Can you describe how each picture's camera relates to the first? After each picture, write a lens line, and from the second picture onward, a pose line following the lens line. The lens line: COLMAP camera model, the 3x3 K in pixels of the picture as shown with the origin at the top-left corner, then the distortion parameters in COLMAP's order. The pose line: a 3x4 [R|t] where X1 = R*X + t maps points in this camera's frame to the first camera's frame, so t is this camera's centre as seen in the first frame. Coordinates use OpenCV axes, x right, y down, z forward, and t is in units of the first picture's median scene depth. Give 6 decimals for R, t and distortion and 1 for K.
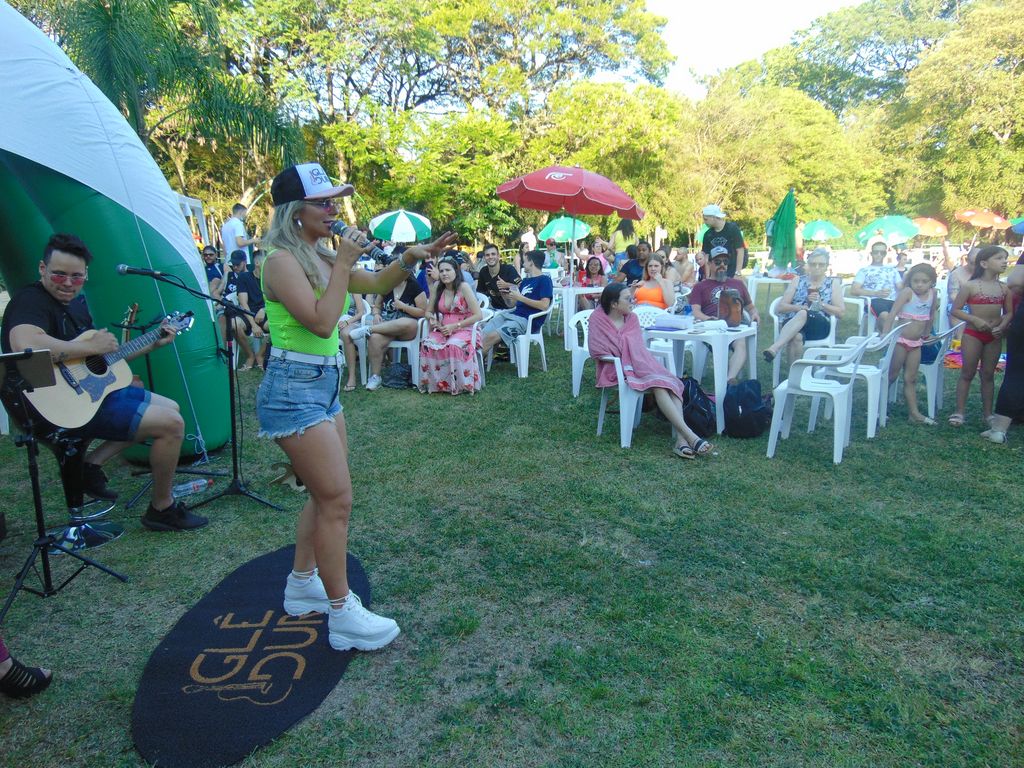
lens RADIAL K [[770.6, 0, 509.5], [0, 770.6, 380.4], [0, 0, 1]] dist [-0.024138, 0.060426]
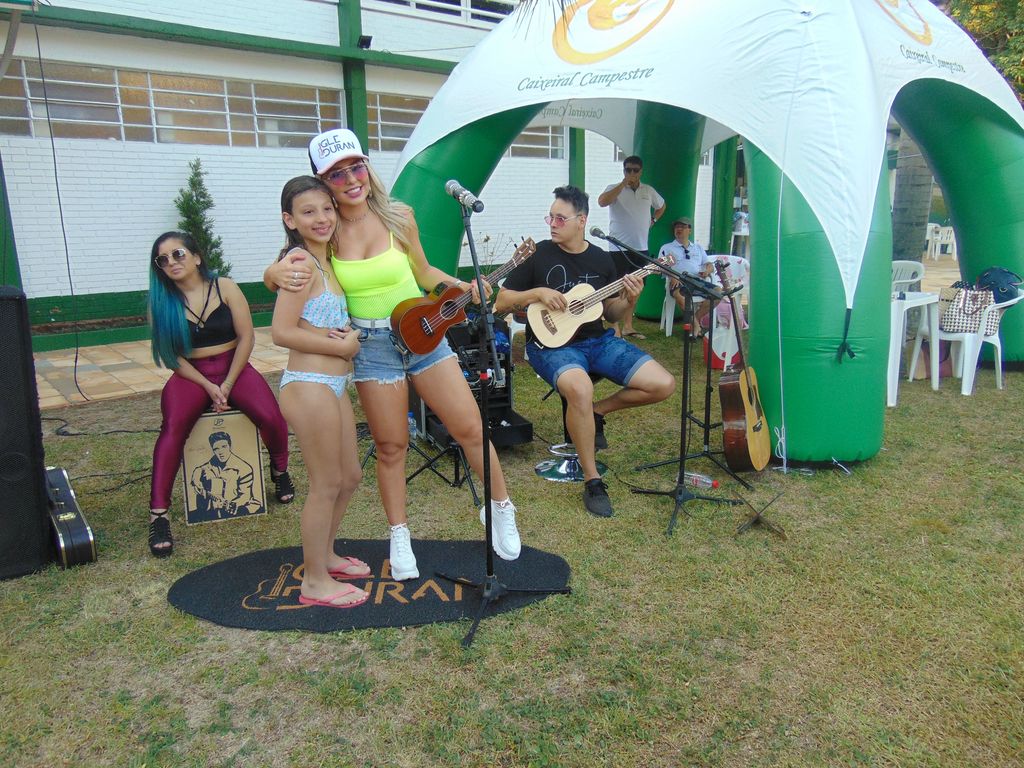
lens RADIAL K [[770.6, 0, 513.5], [0, 770.6, 381.3], [0, 0, 1]] dist [-0.024138, 0.060426]
pose [[0.045335, 0.237147, -0.970415, 0.089995], [-0.185324, 0.956549, 0.225100, -0.028473], [0.981631, 0.169636, 0.087314, 0.147373]]
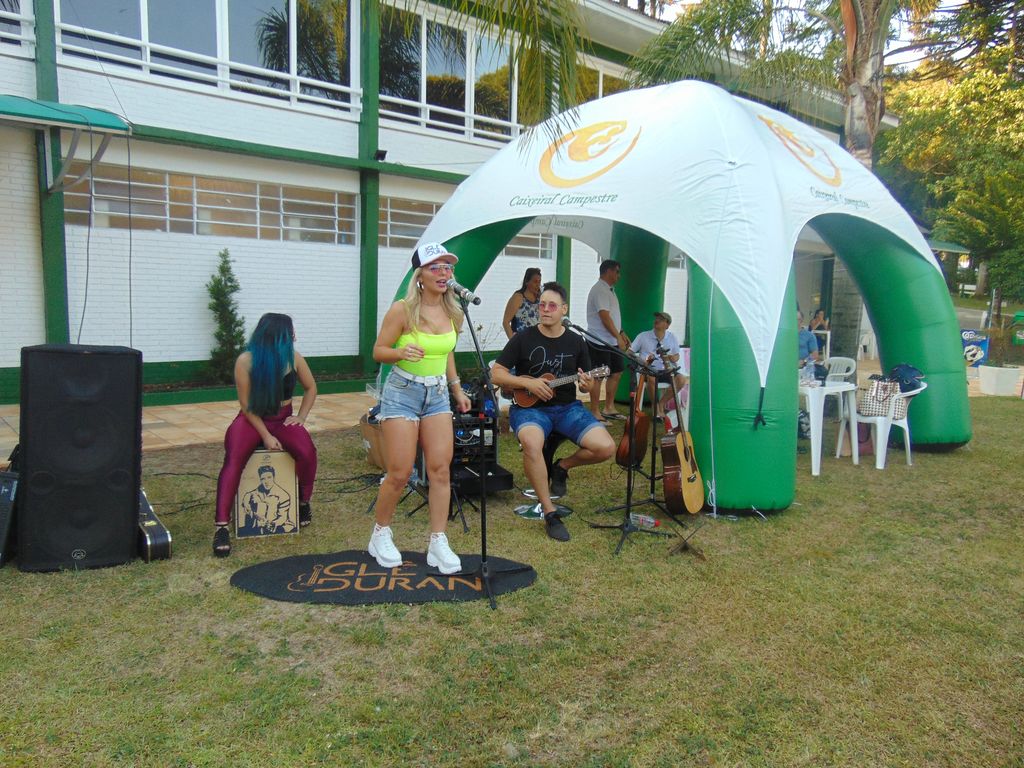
lens RADIAL K [[770.6, 0, 513.1], [0, 770.6, 379.2], [0, 0, 1]] dist [-0.024138, 0.060426]
pose [[0.053920, 0.120919, -0.991197, 0.141291], [-0.219139, 0.969875, 0.106397, -0.029300], [0.974203, 0.211473, 0.078794, 0.145702]]
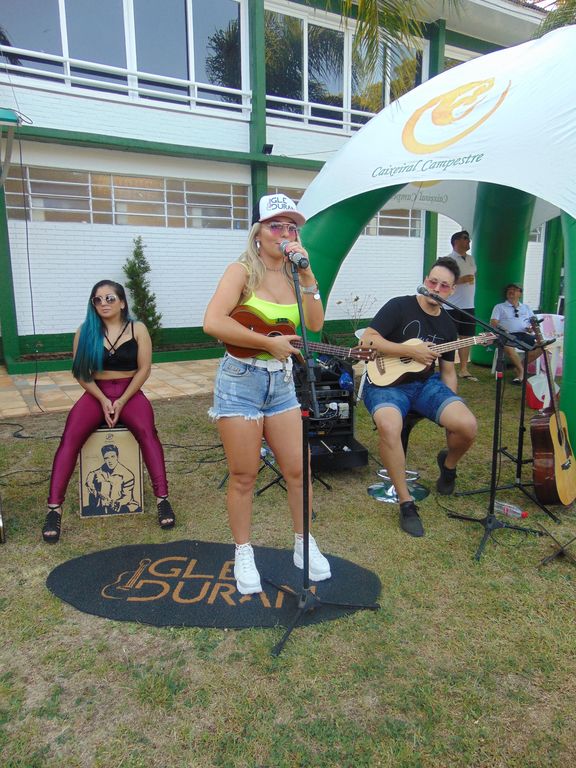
lens RADIAL K [[577.9, 0, 291.1], [0, 577.9, 381.8], [0, 0, 1]] dist [-0.024138, 0.060426]
pose [[-0.120343, 0.196393, -0.973112, 0.070807], [-0.189359, 0.957697, 0.216700, -0.028503], [0.974505, 0.210346, -0.078064, 0.158469]]
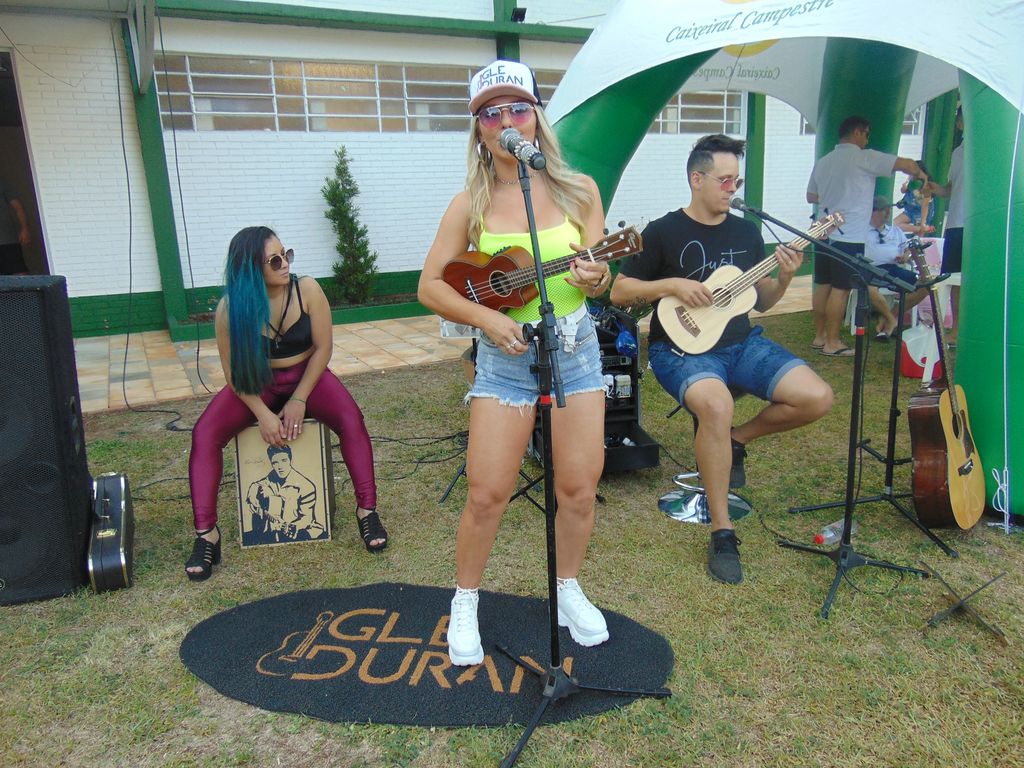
lens RADIAL K [[770.6, 0, 511.7], [0, 770.6, 382.4], [0, 0, 1]] dist [-0.024138, 0.060426]
pose [[-0.184877, 0.249207, -0.950640, 0.053344], [-0.154242, 0.947969, 0.278504, -0.026593], [0.970582, 0.198118, -0.136819, 0.161948]]
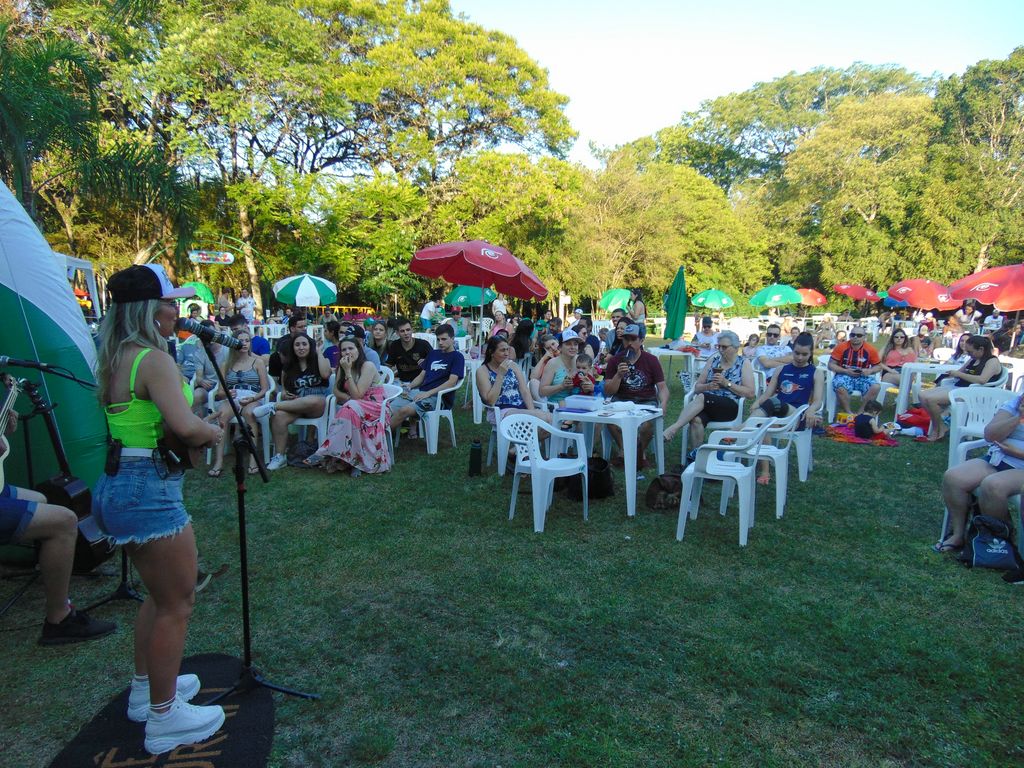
lens RADIAL K [[770.6, 0, 510.7], [0, 770.6, 381.1], [0, 0, 1]] dist [-0.024138, 0.060426]
pose [[0.992297, 0.004205, 0.123811, -0.002199], [0.005071, 0.997207, -0.074513, -0.008434], [-0.123779, 0.074567, 0.989504, 0.001760]]
